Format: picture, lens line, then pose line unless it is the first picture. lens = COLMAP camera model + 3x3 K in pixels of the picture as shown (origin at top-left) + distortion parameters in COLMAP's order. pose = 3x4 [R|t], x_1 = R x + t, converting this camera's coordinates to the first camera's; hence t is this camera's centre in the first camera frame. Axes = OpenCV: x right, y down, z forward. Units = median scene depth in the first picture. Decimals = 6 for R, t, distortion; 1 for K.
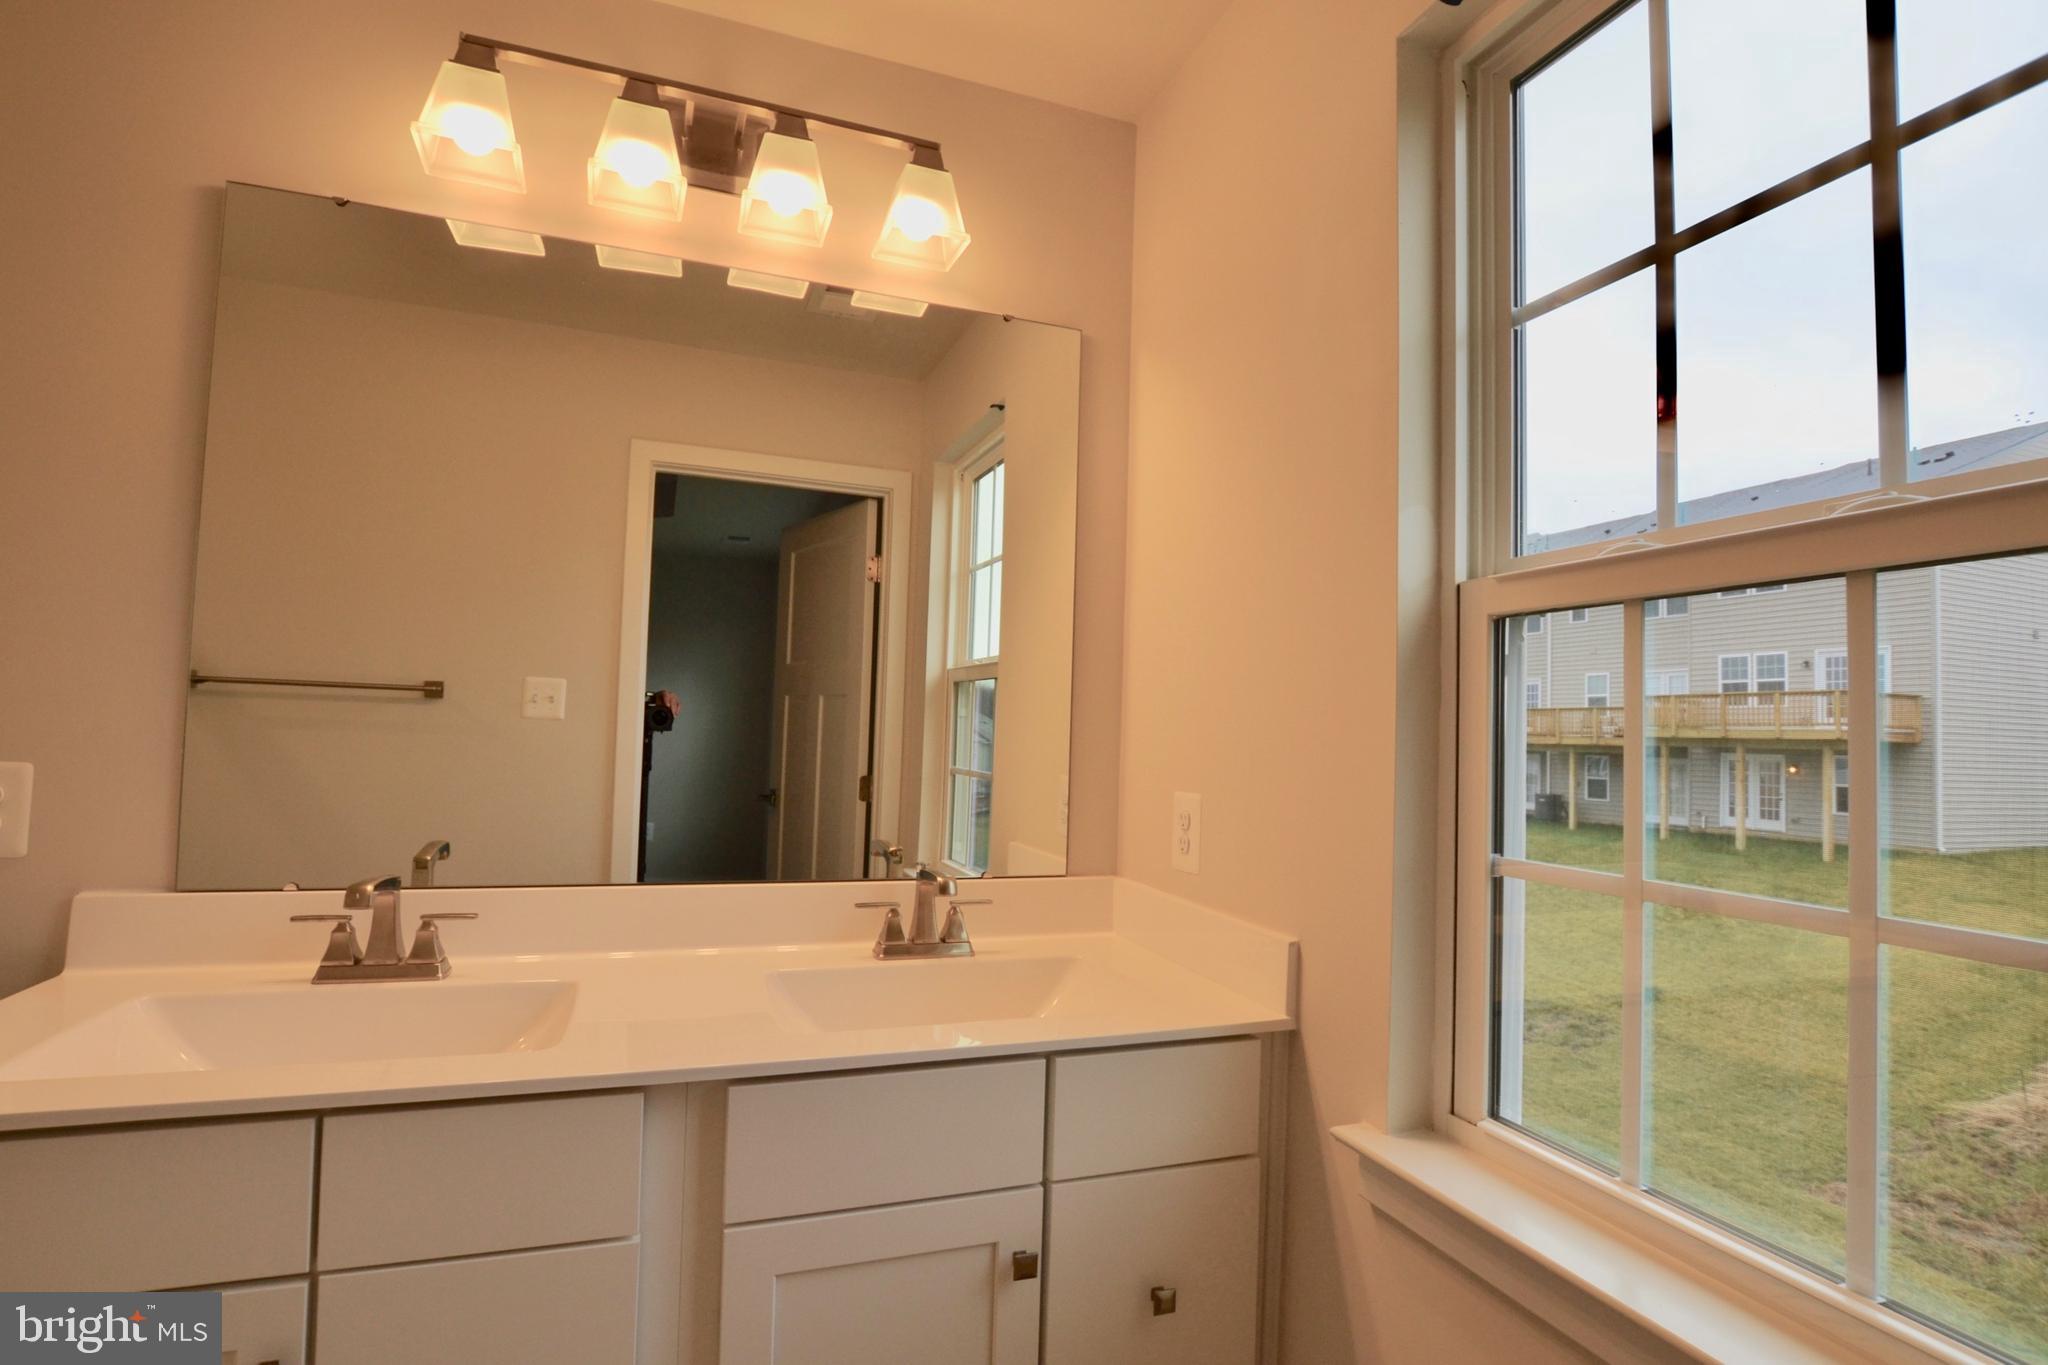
lens RADIAL K [[990.7, 0, 1025.2], [0, 990.7, 679.0], [0, 0, 1]] dist [0.015520, 0.000028]
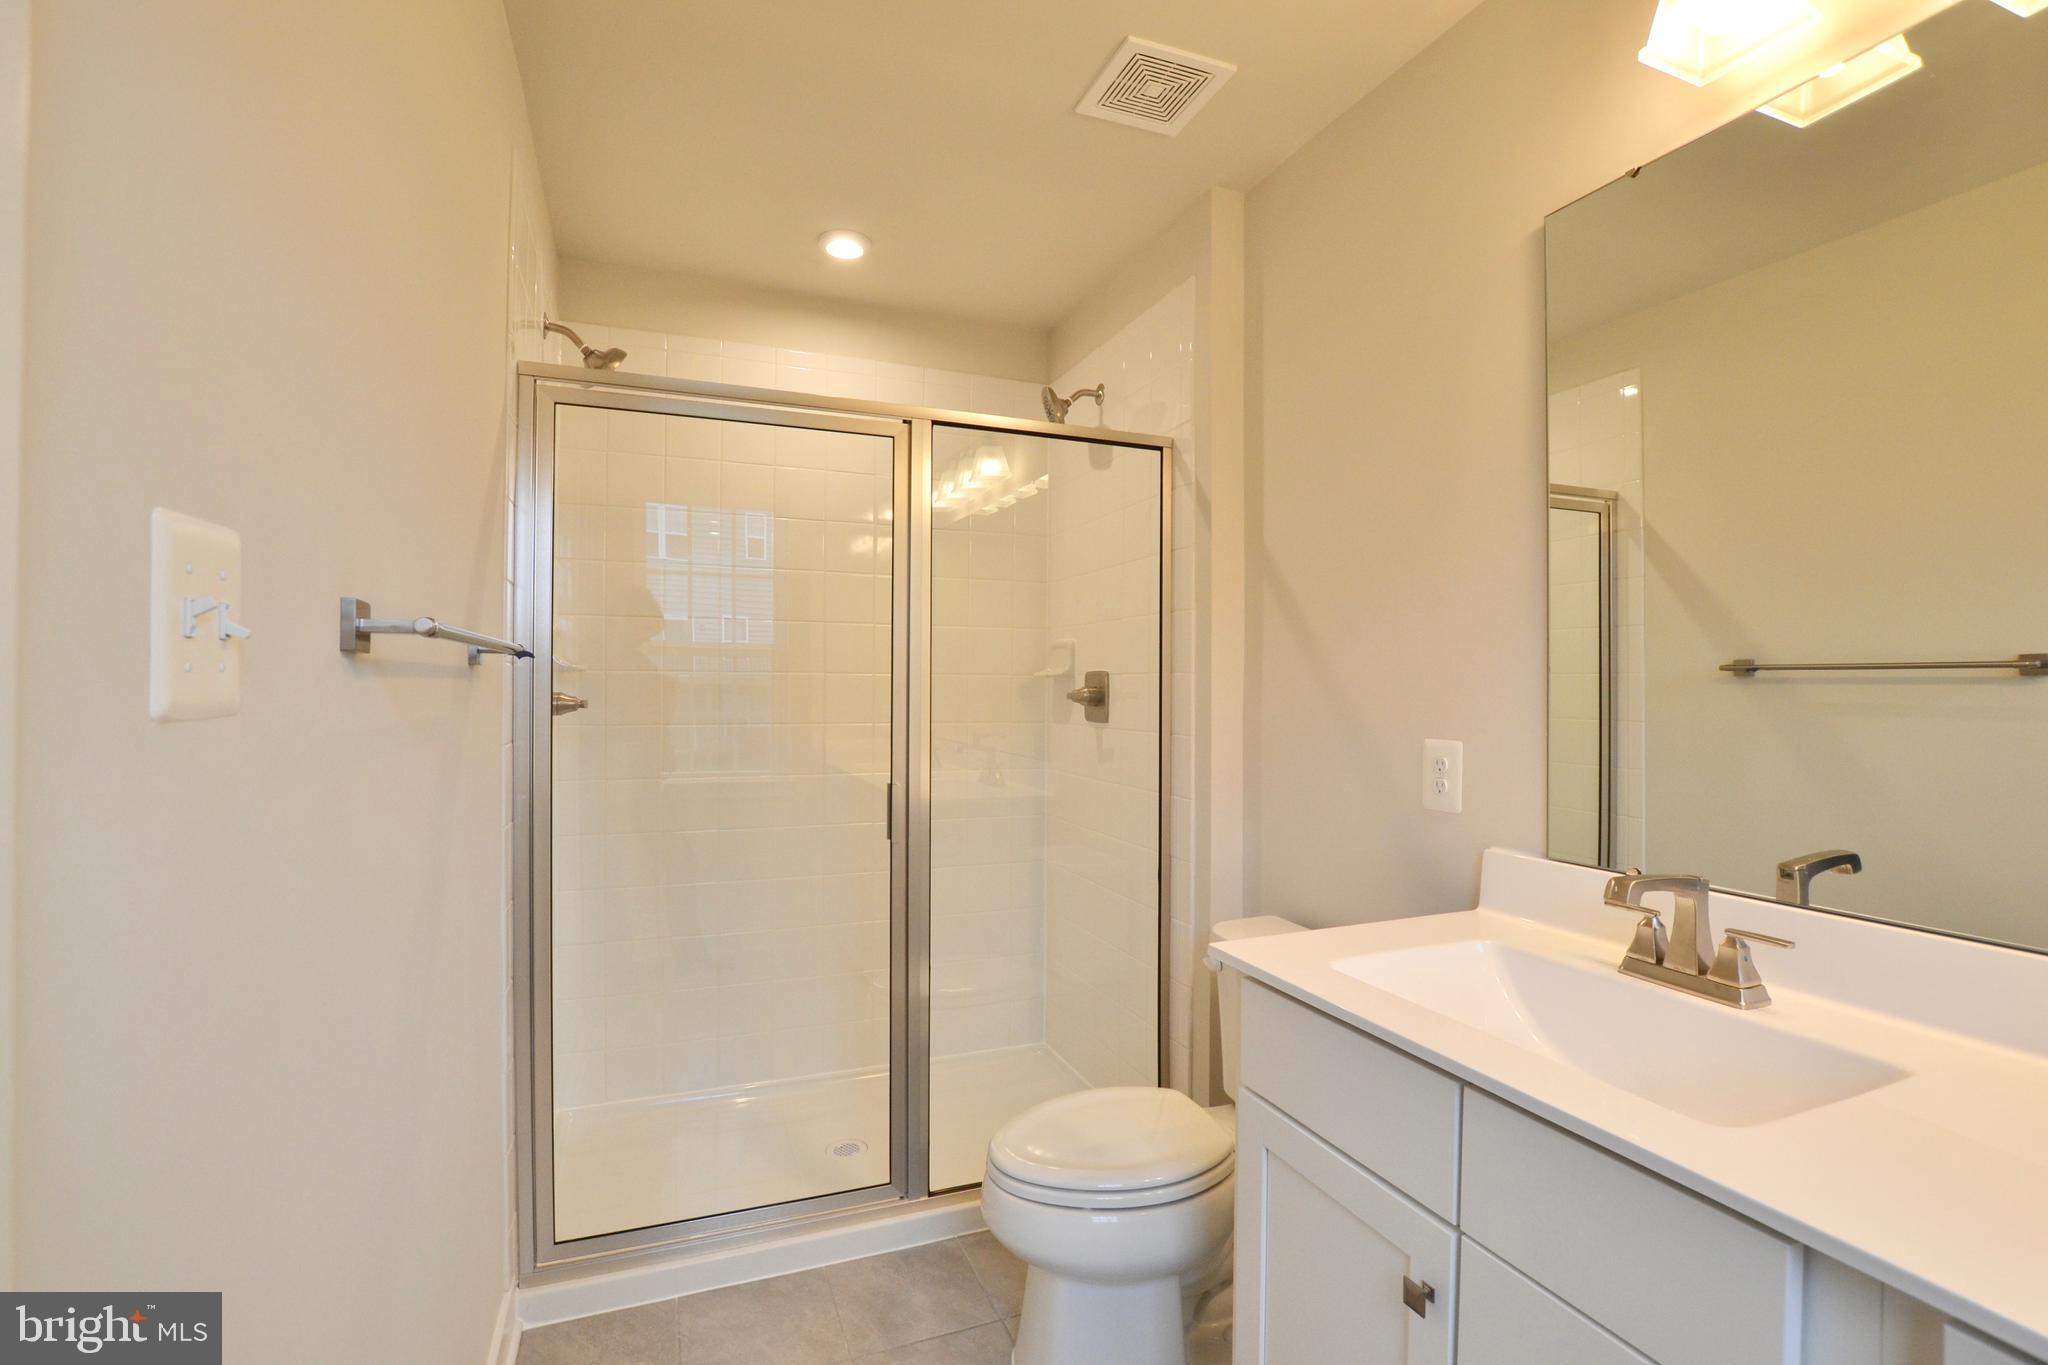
lens RADIAL K [[931.0, 0, 1003.9], [0, 931.0, 691.5], [0, 0, 1]] dist [-0.021899, 0.001992]
pose [[0.042375, -0.029794, -0.998657, 0.173204], [0.051884, 0.998272, -0.027581, 0.019915], [0.997754, -0.050646, 0.043847, 0.346912]]
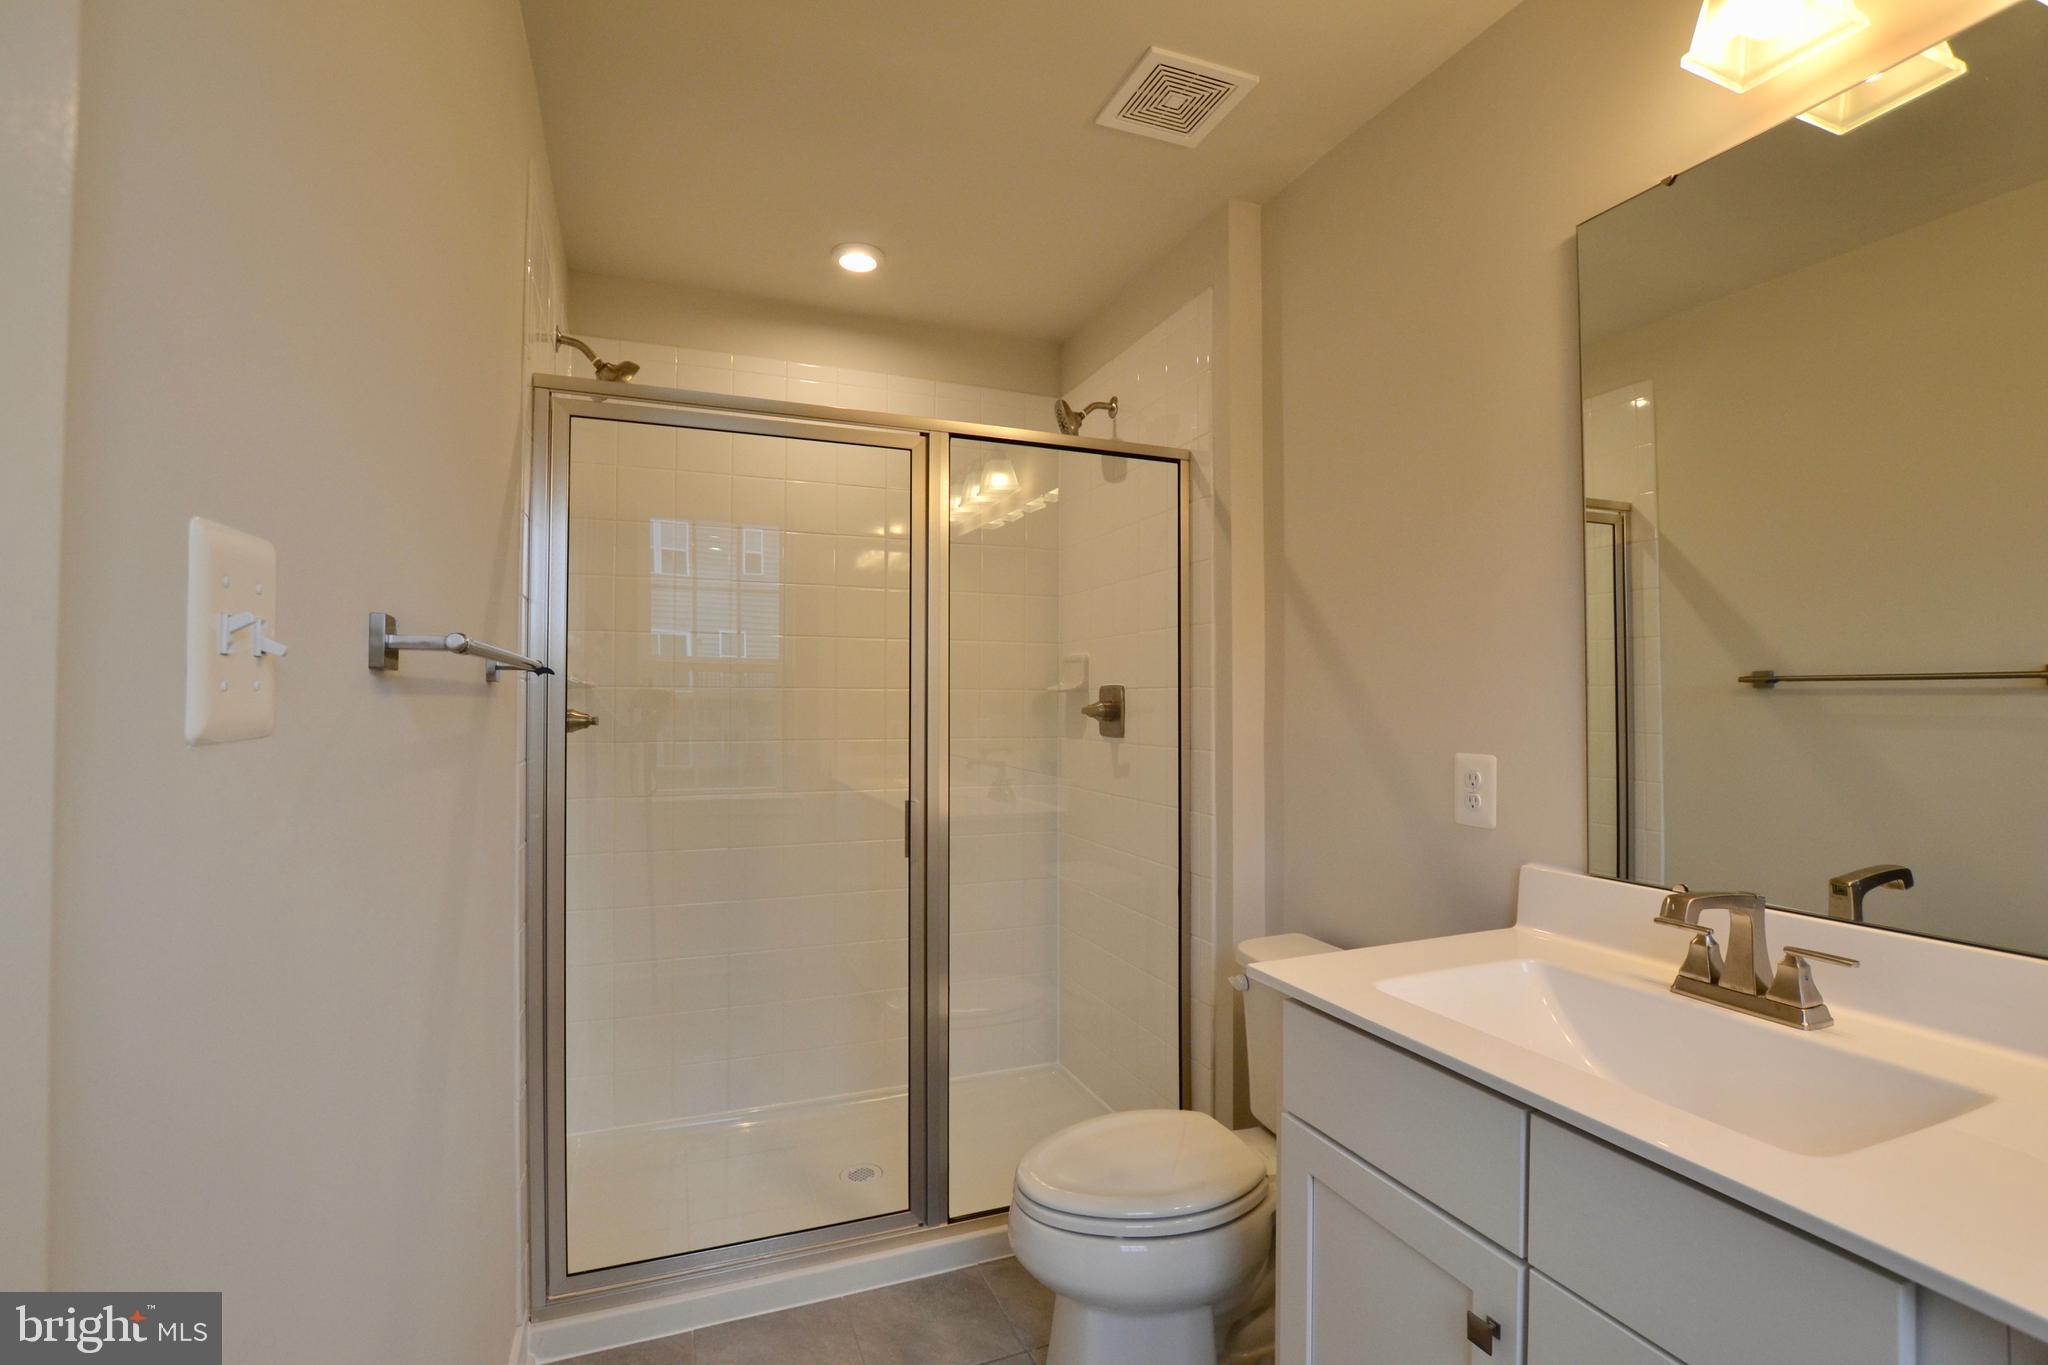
lens RADIAL K [[931.0, 0, 1004.1], [0, 931.0, 691.2], [0, 0, 1]] dist [-0.021899, 0.001992]
pose [[0.047143, -0.045548, -0.997849, 0.151051], [0.056000, 0.997509, -0.042887, 0.015979], [0.997317, -0.053857, 0.049577, 0.310353]]
